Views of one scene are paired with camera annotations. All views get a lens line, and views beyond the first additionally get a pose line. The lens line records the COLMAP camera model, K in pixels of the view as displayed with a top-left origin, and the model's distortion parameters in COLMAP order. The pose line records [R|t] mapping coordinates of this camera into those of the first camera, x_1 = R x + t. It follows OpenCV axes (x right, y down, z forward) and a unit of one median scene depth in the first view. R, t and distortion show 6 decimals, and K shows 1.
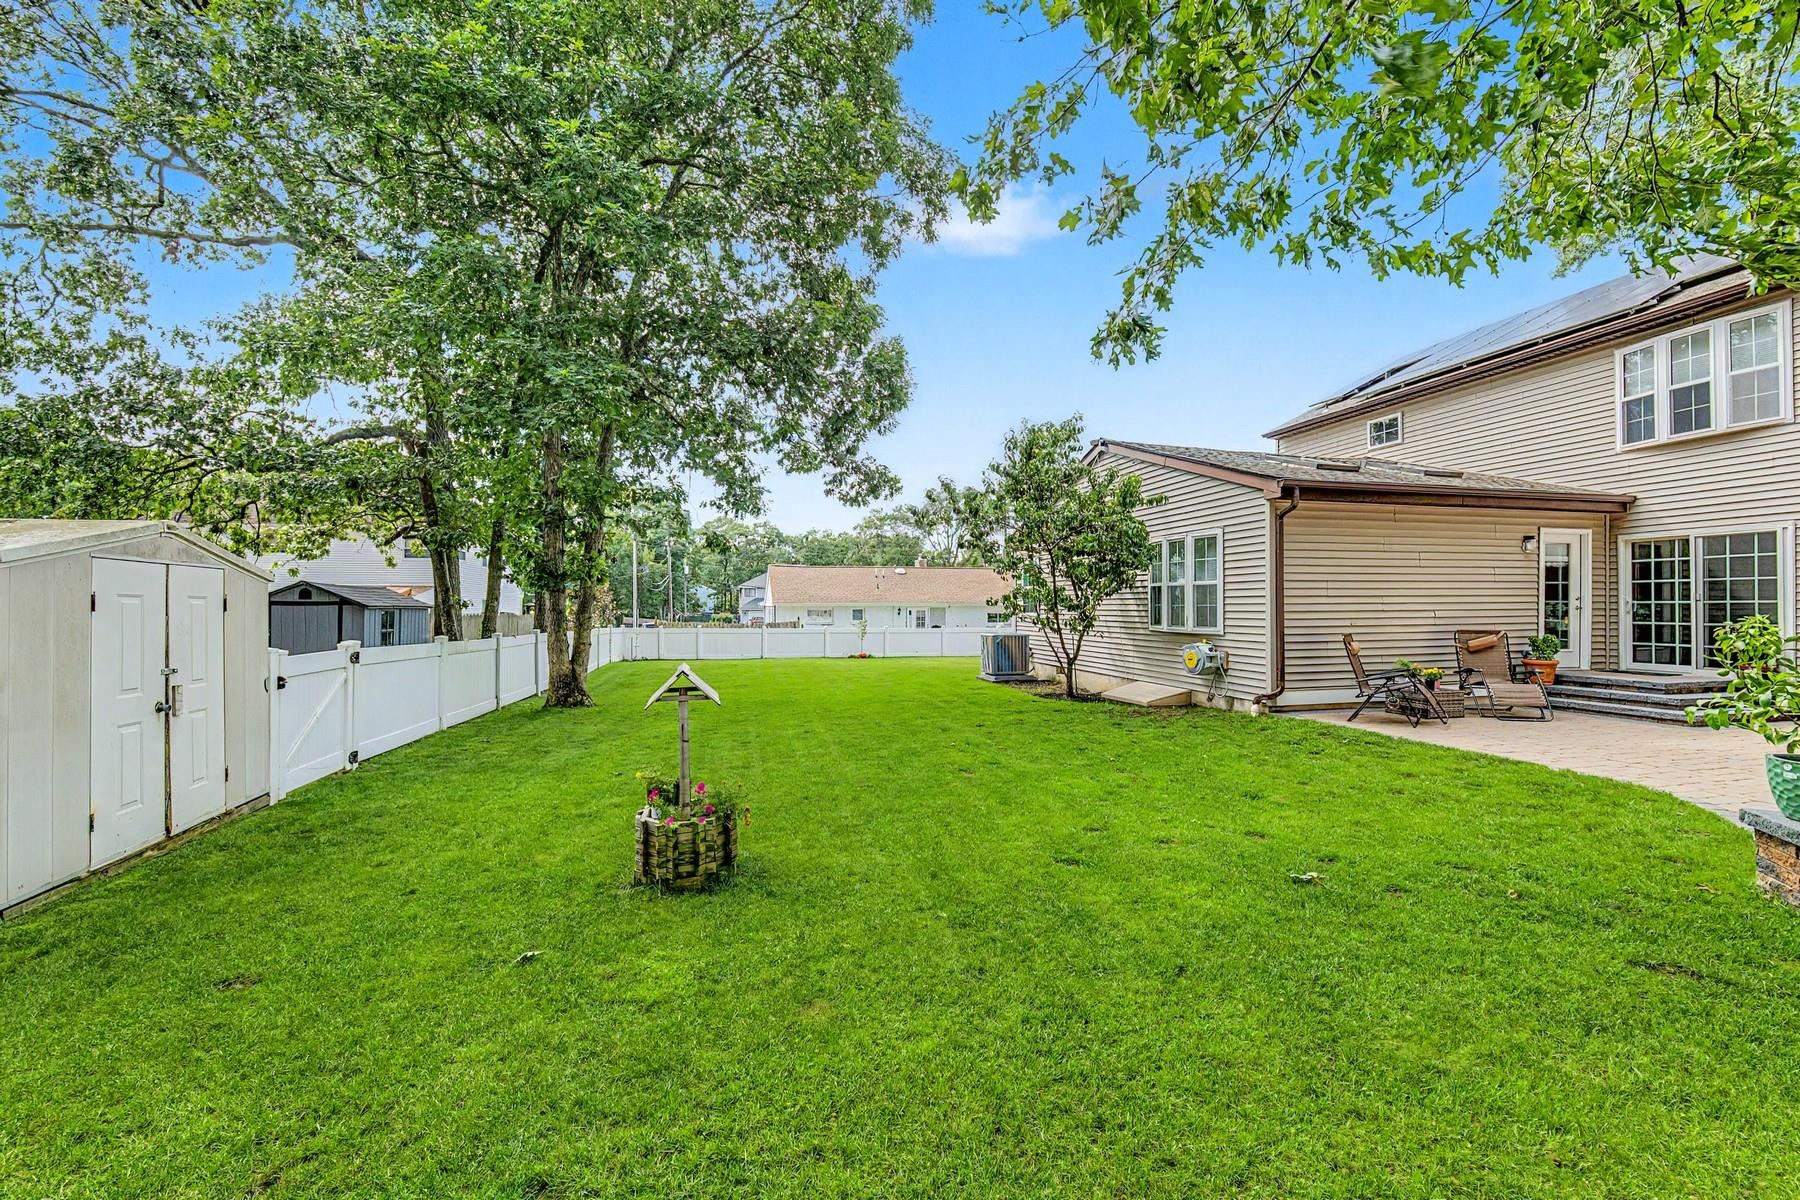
lens RADIAL K [[723.5, 0, 892.3], [0, 723.5, 606.7], [0, 0, 1]] dist [-0.006297, -0.000454]
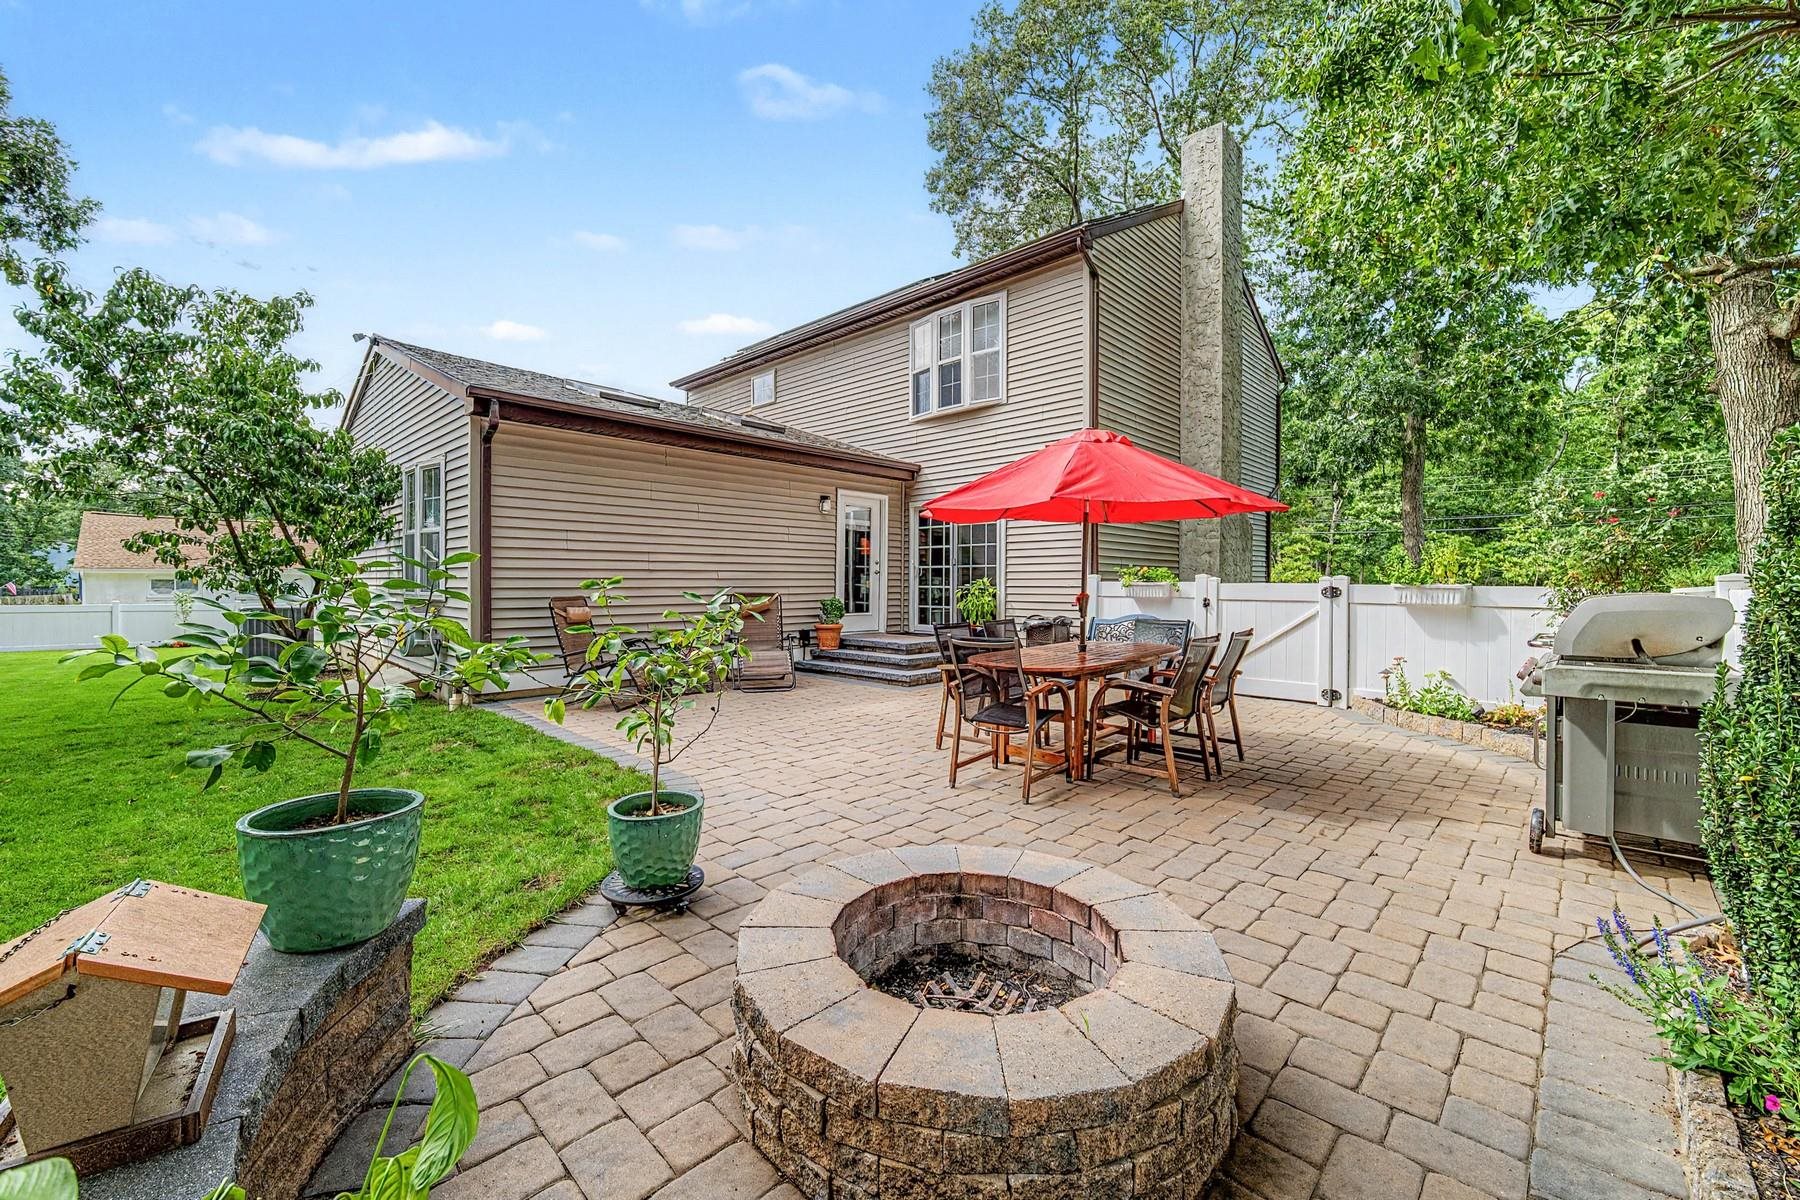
lens RADIAL K [[723.5, 0, 912.1], [0, 723.5, 591.7], [0, 0, 1]] dist [-0.006297, -0.000454]
pose [[0.836427, -0.000365, 0.548079, 0.450148], [-0.009269, 0.999847, 0.014812, 0.014653], [-0.548001, -0.017469, 0.836296, 0.121183]]
